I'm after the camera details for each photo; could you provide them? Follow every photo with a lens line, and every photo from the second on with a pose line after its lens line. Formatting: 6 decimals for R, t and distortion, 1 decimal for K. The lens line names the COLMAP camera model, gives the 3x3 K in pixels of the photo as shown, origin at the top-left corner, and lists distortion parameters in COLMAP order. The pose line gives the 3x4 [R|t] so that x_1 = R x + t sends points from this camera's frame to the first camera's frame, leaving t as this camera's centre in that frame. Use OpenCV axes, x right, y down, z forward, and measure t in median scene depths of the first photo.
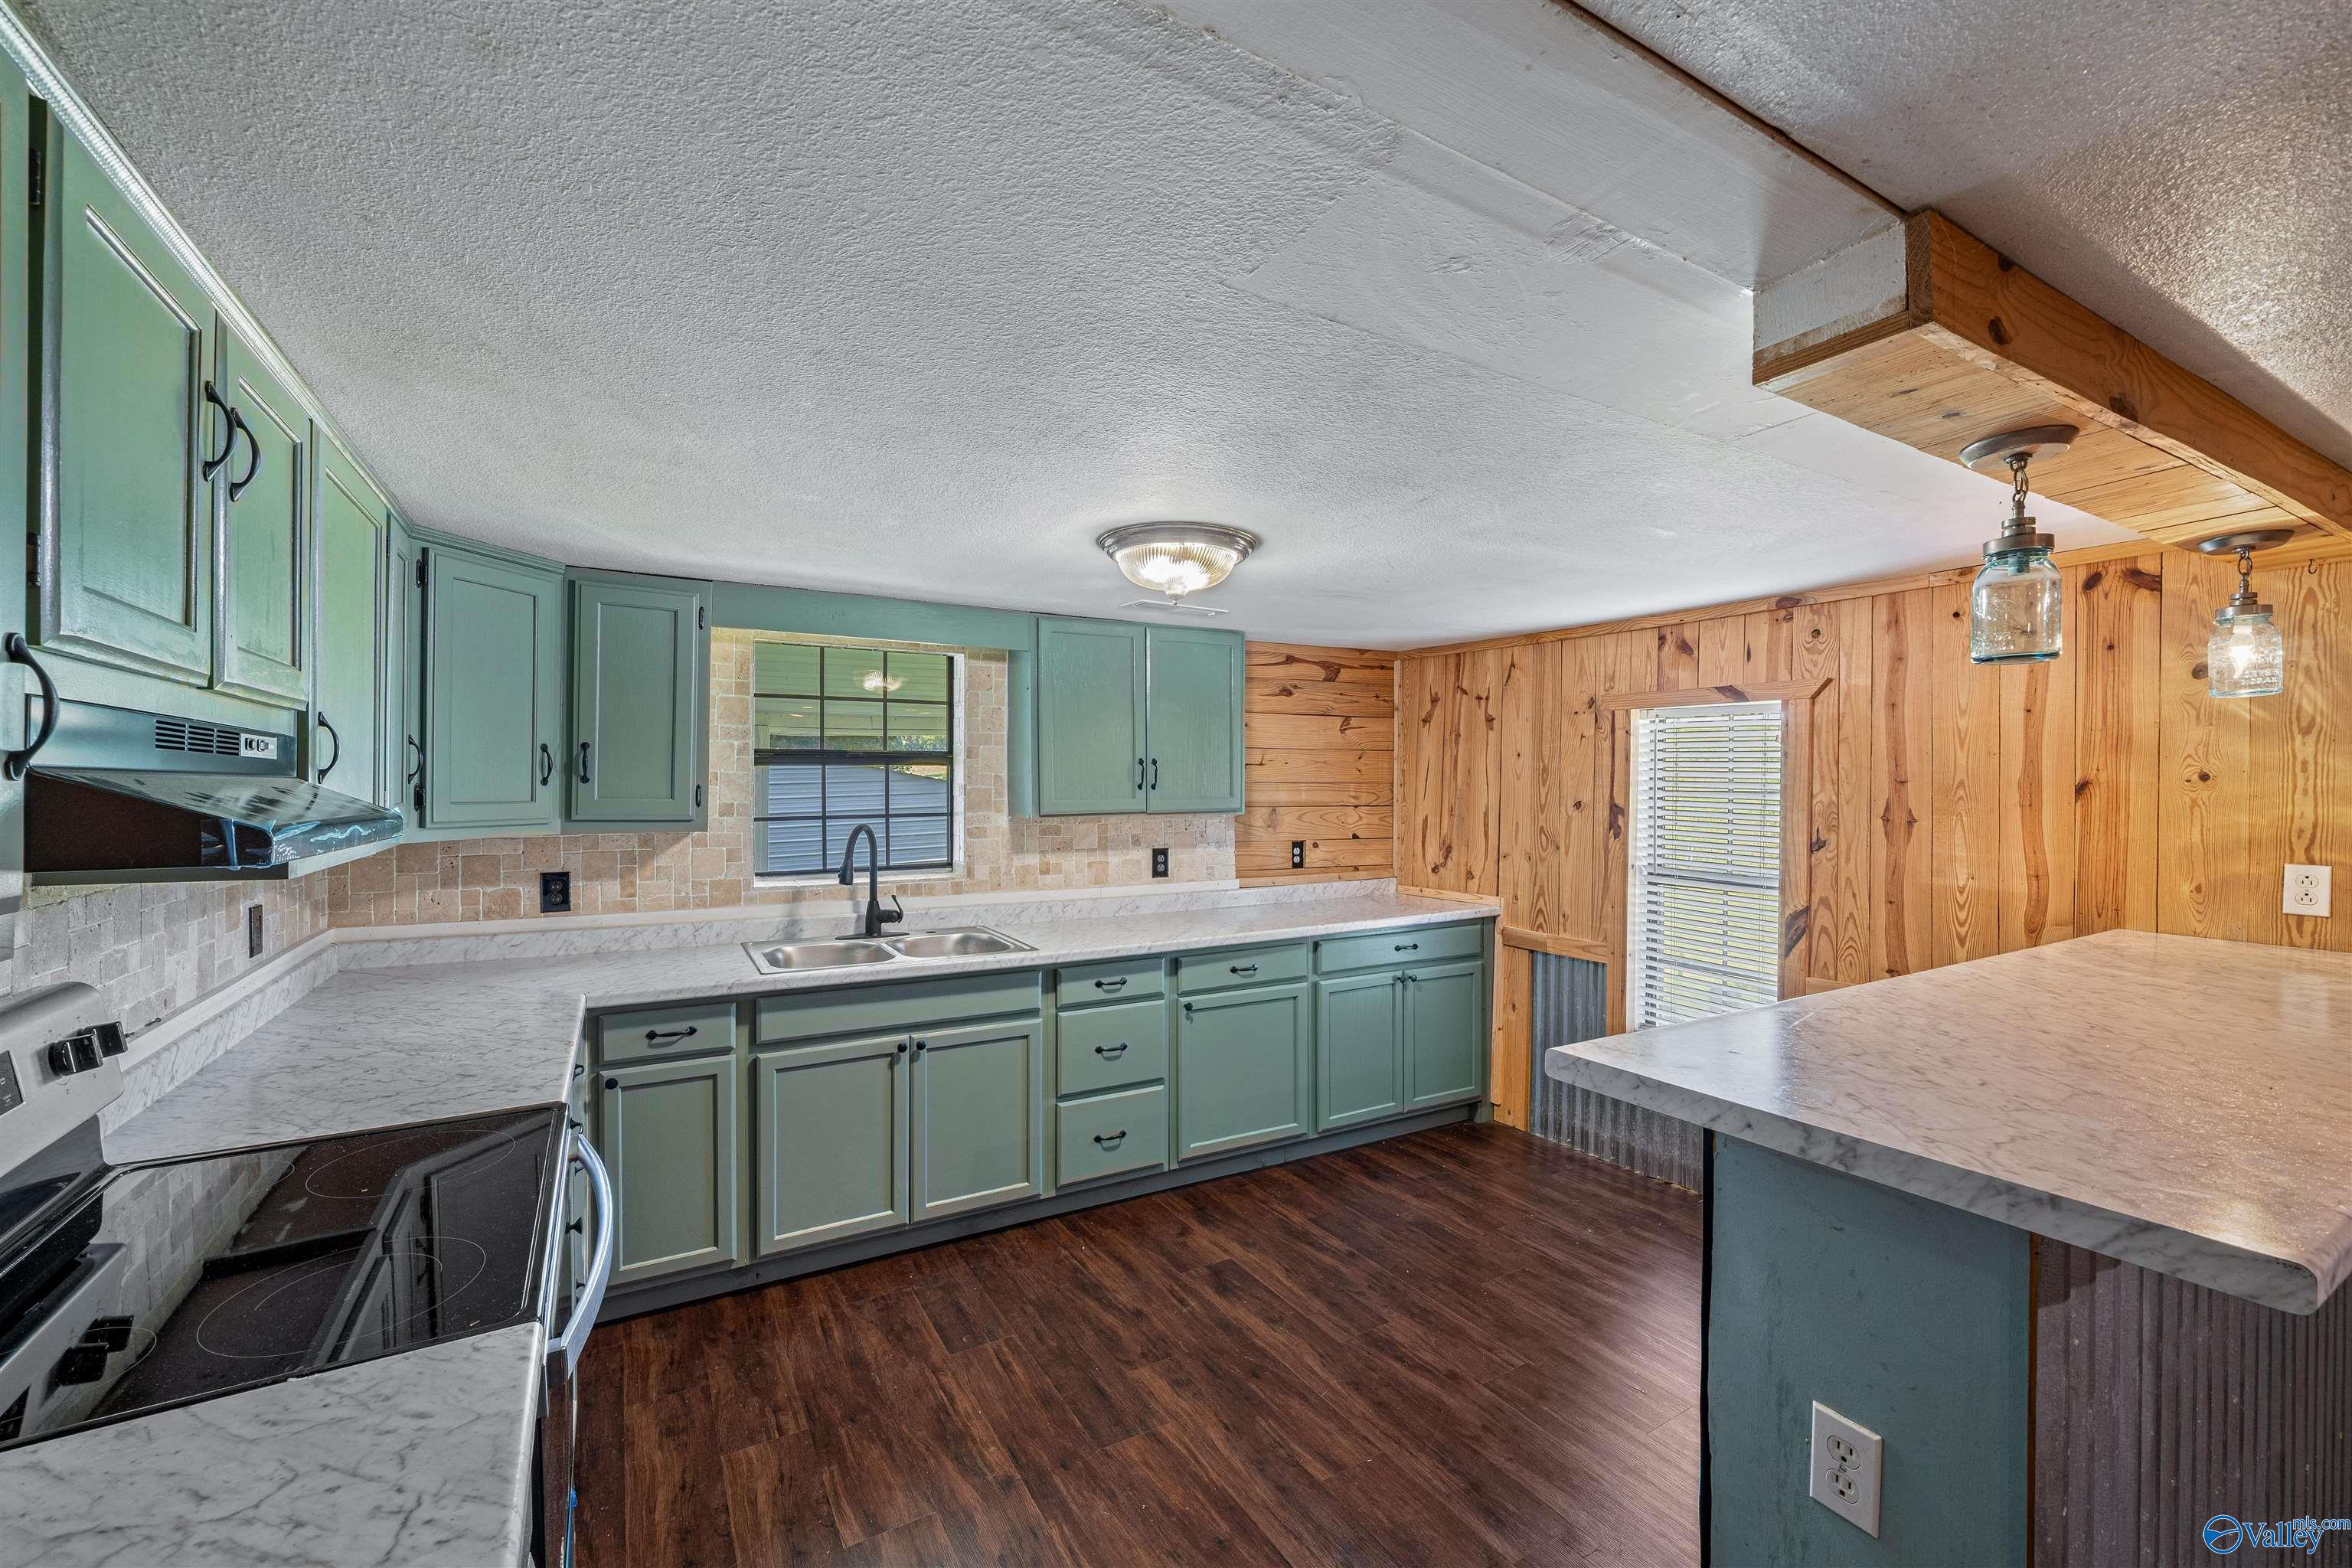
lens RADIAL K [[939.7, 0, 1174.6], [0, 939.7, 795.6], [0, 0, 1]] dist [-0.000104, -0.001159]
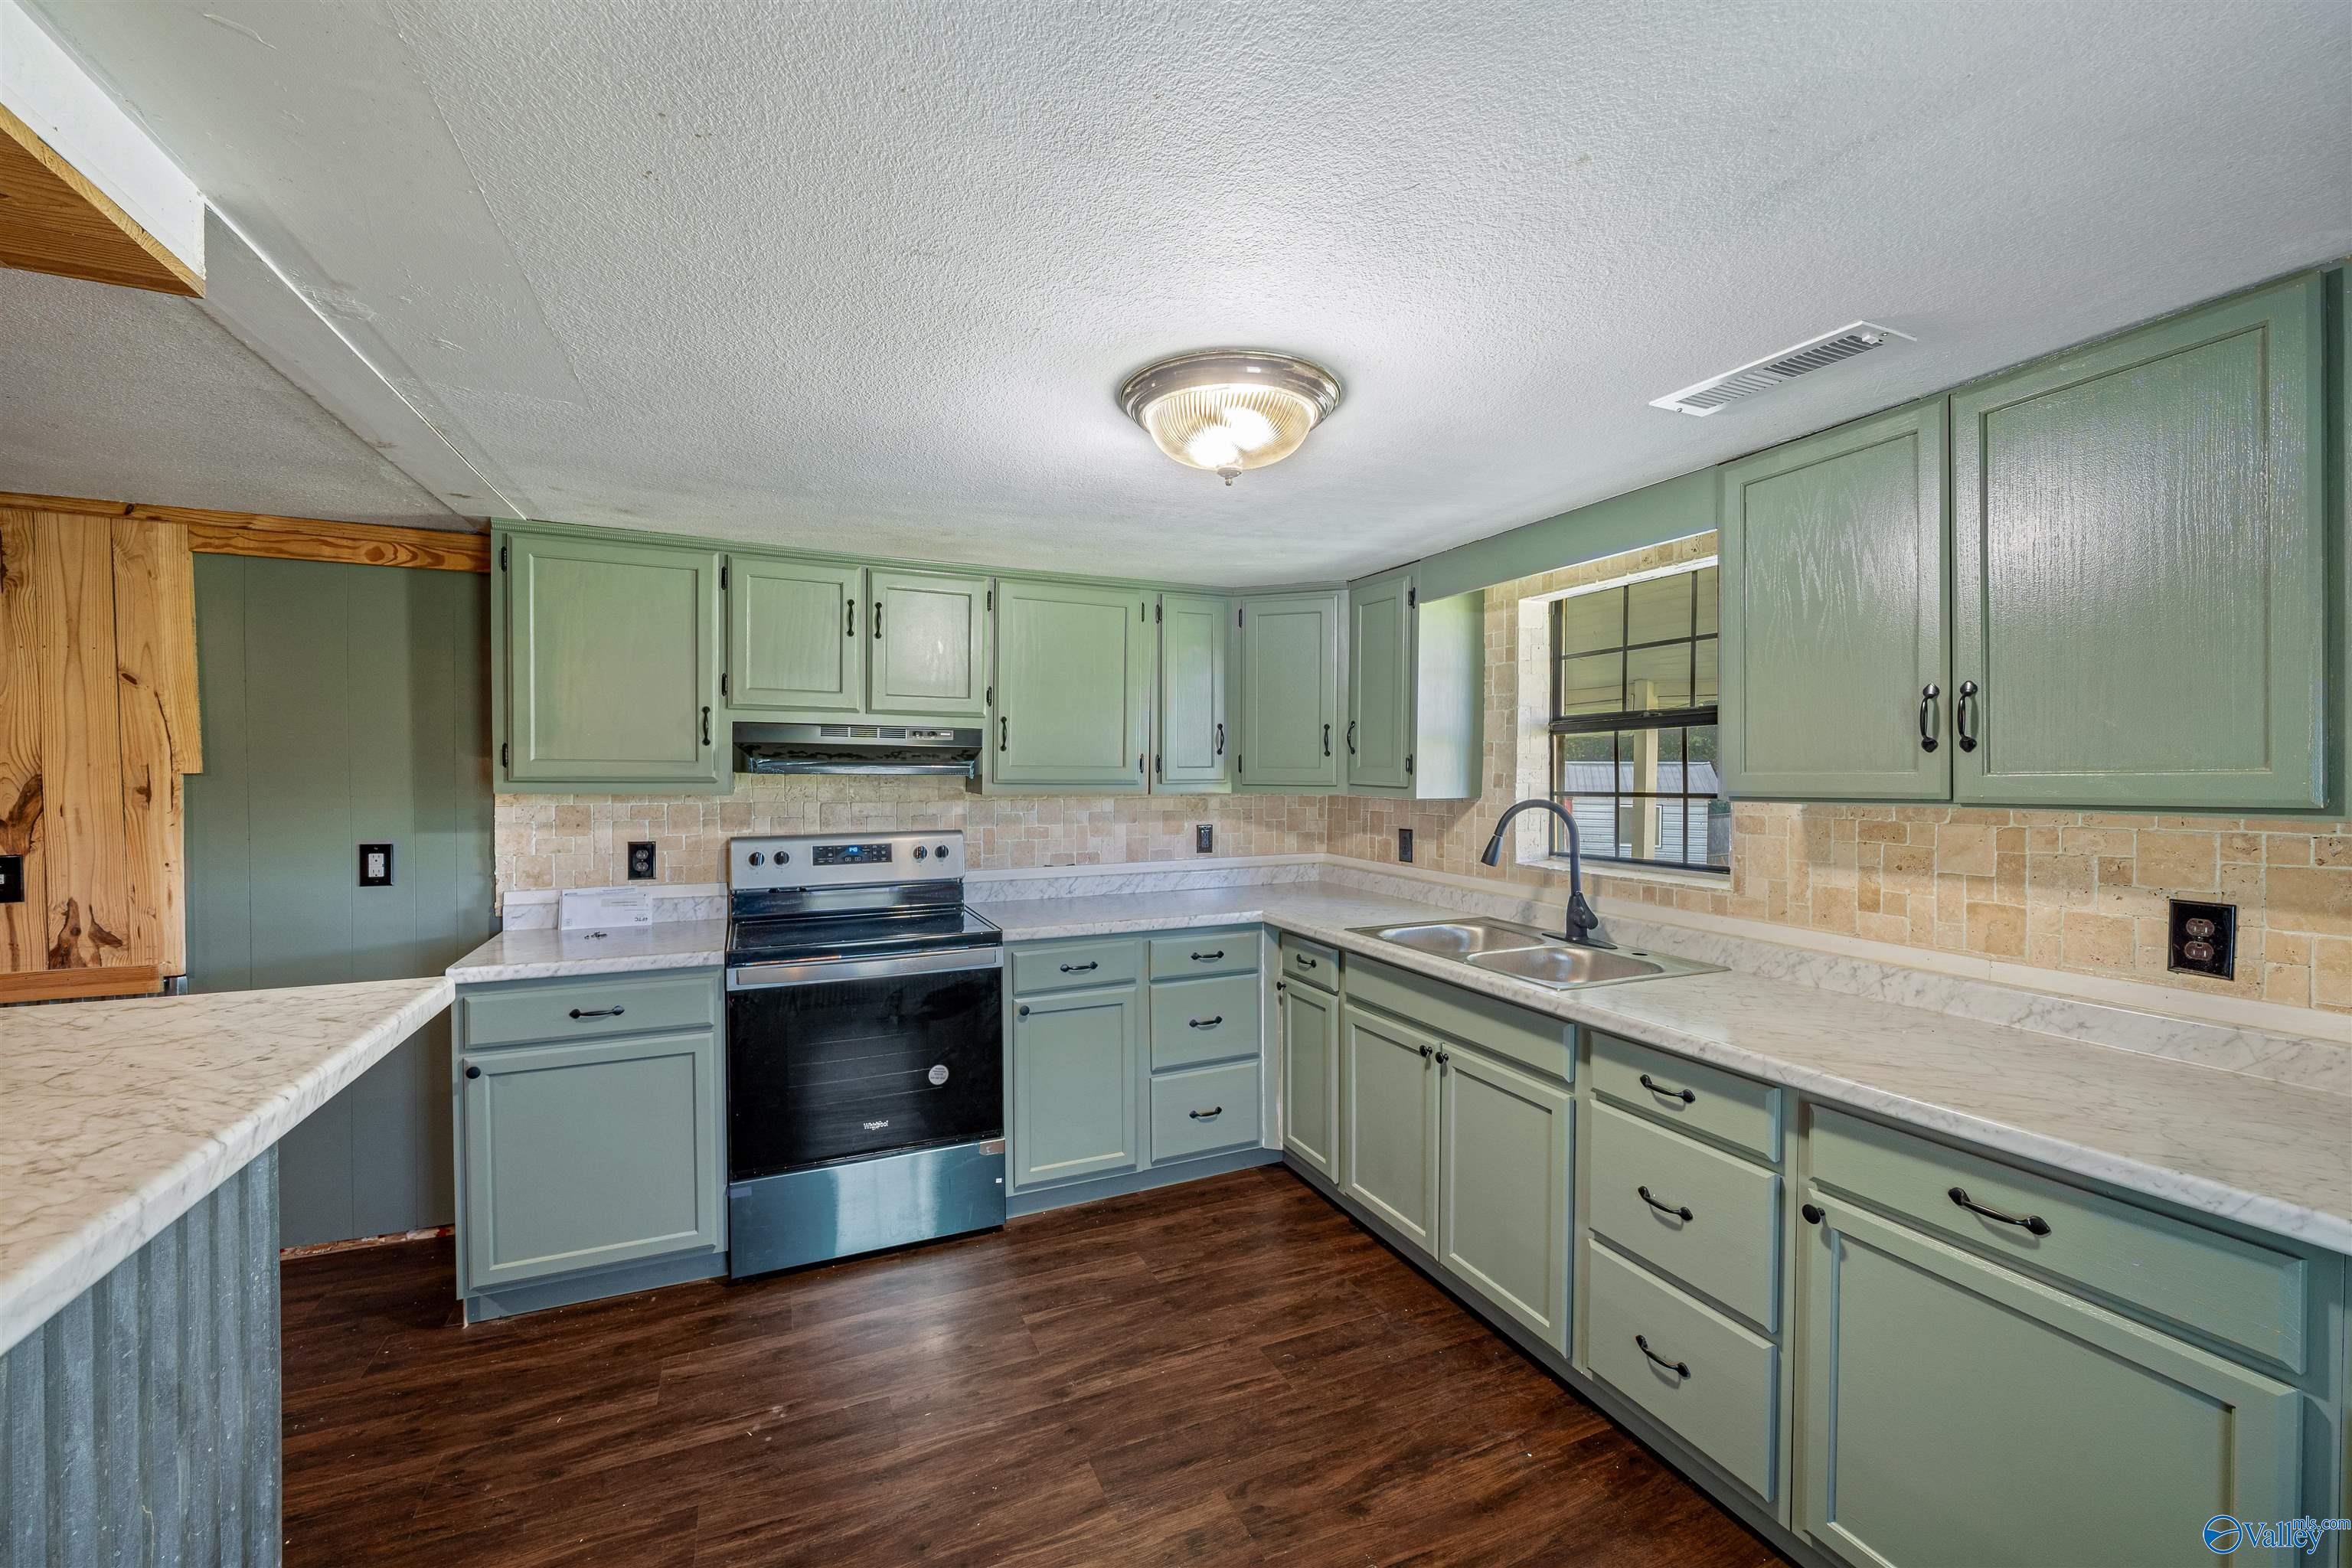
lens RADIAL K [[939.7, 0, 1165.0], [0, 939.7, 794.1], [0, 0, 1]] dist [-0.000104, -0.001159]
pose [[-0.118933, 0.020956, -0.992681, 0.592921], [-0.020202, 0.999519, 0.023521, 0.014337], [0.992697, 0.022851, -0.118452, 0.850578]]
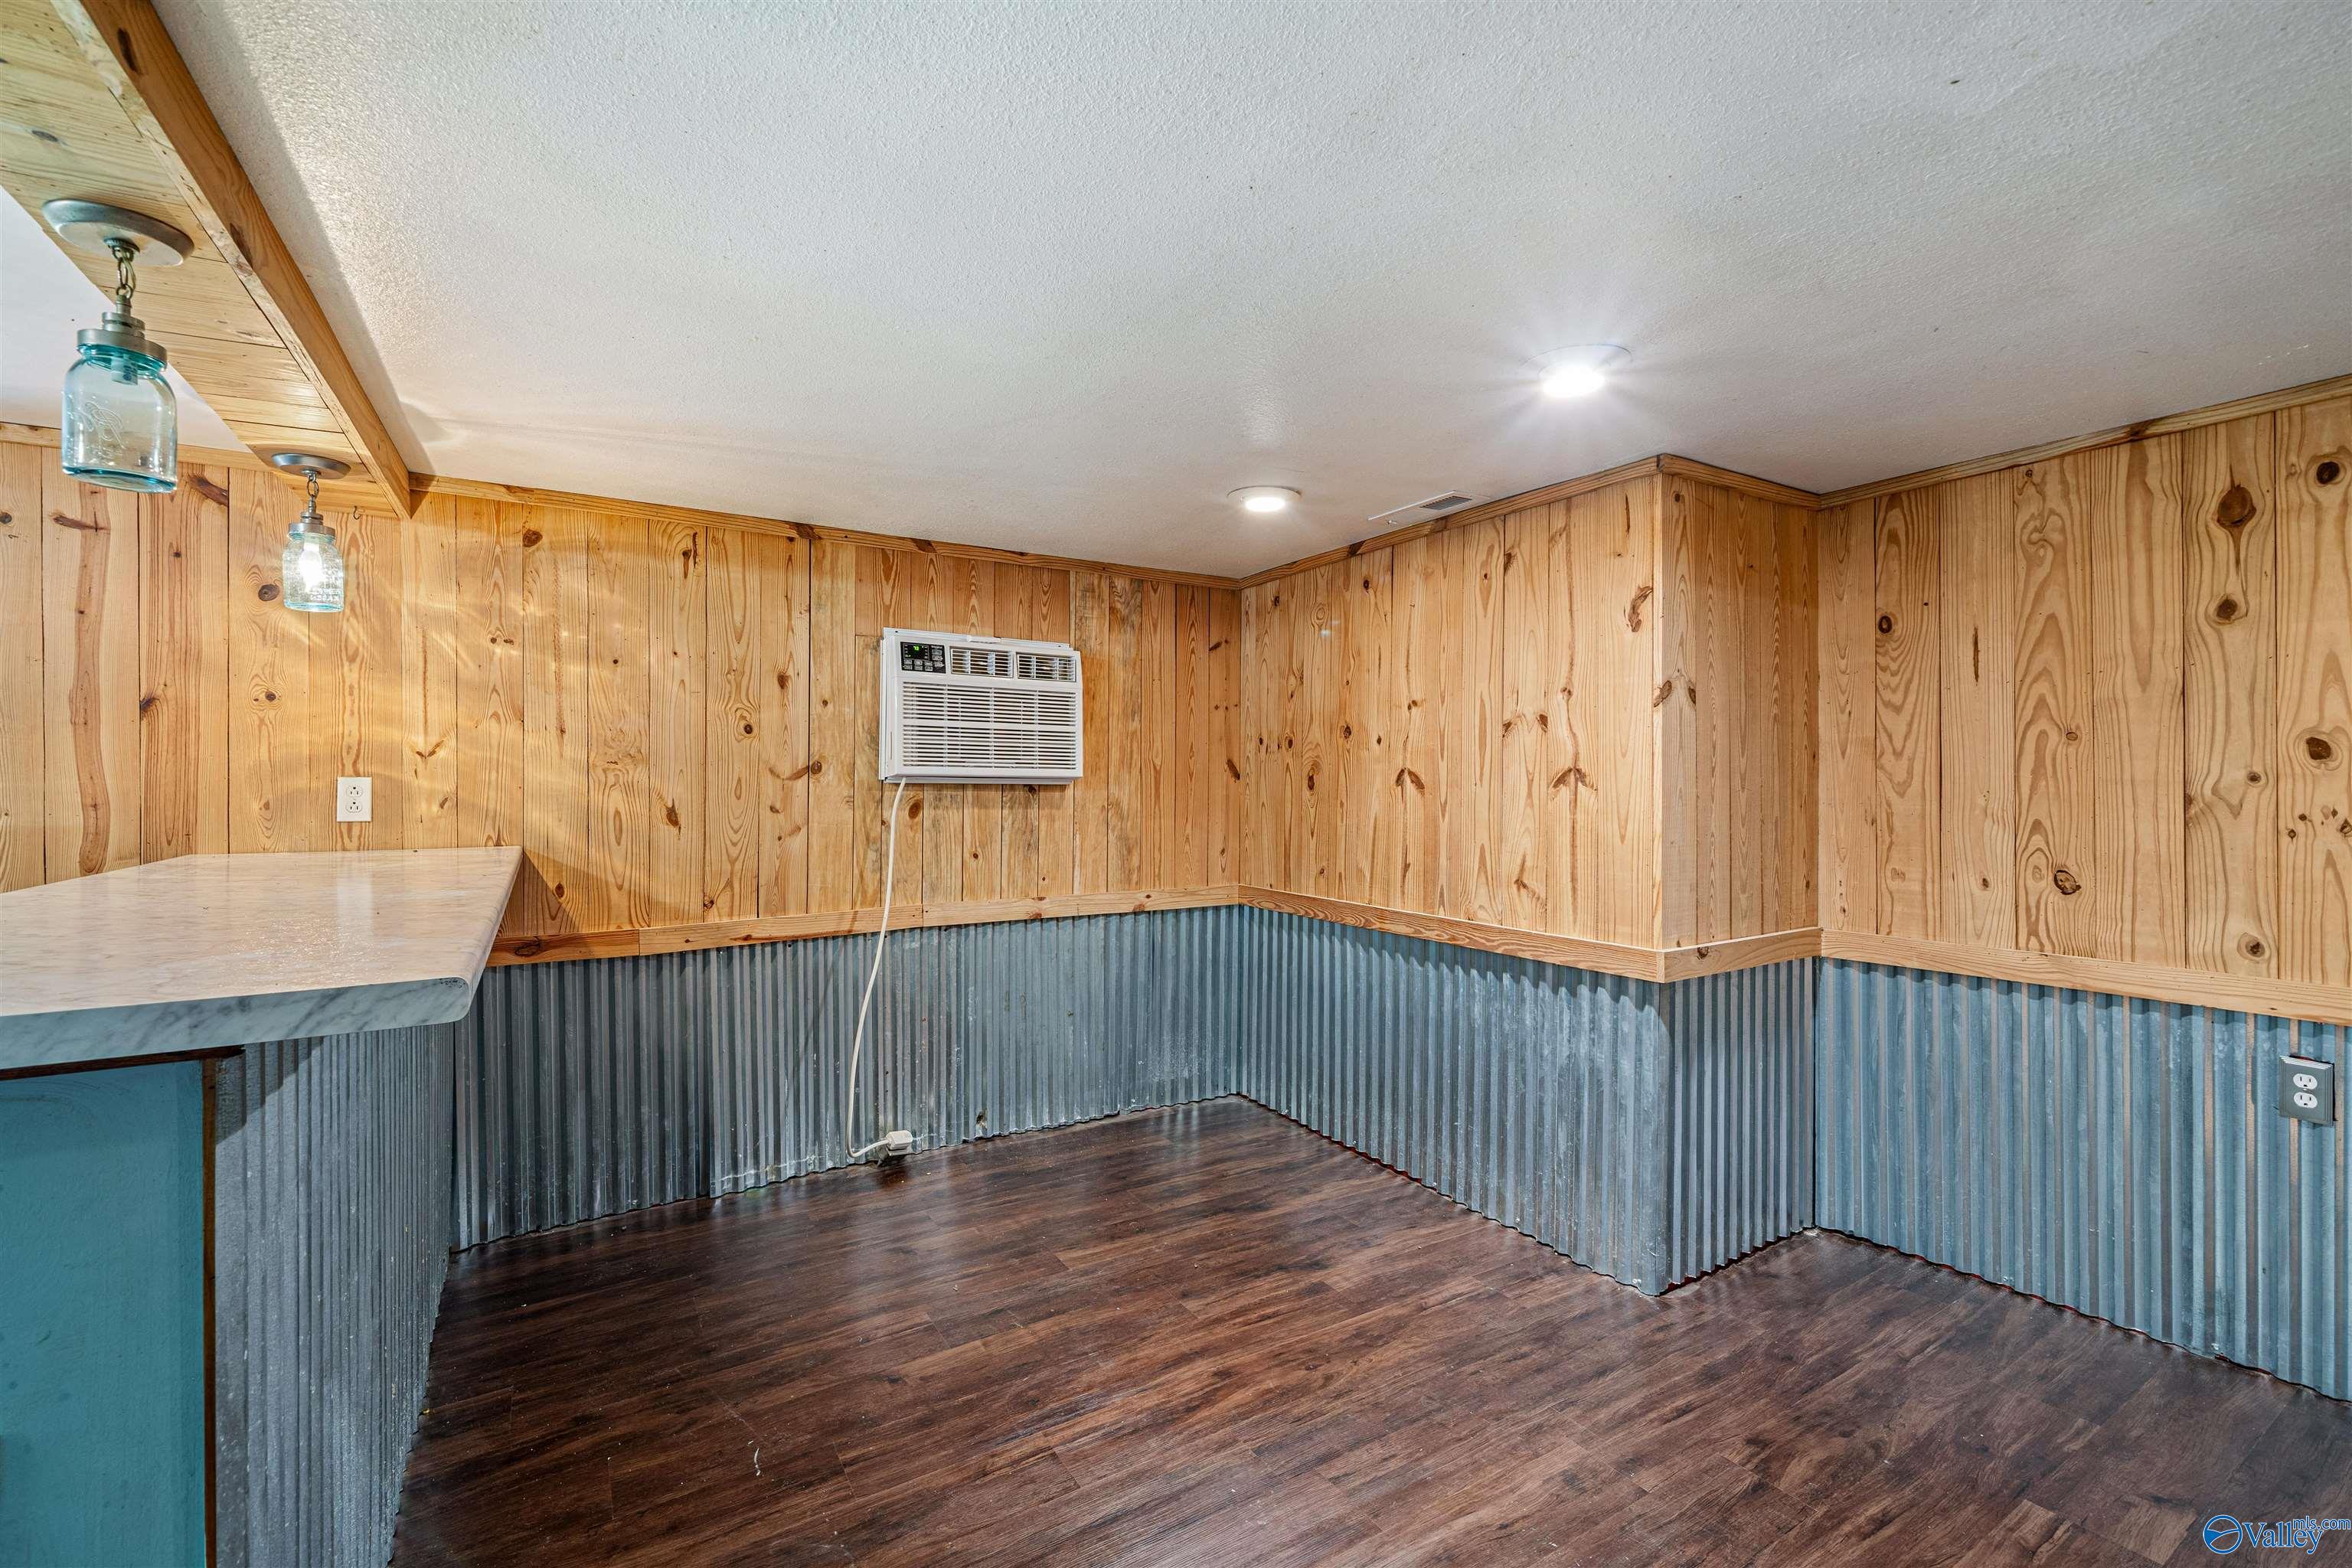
lens RADIAL K [[1001.4, 0, 1165.9], [0, 1001.4, 779.4], [0, 0, 1]] dist [-0.006573, 0.002809]
pose [[-0.020908, -0.005298, 0.999767, -0.016247], [0.010692, 0.999928, 0.005522, 0.060003], [-0.999724, 0.010805, -0.020850, 0.031465]]
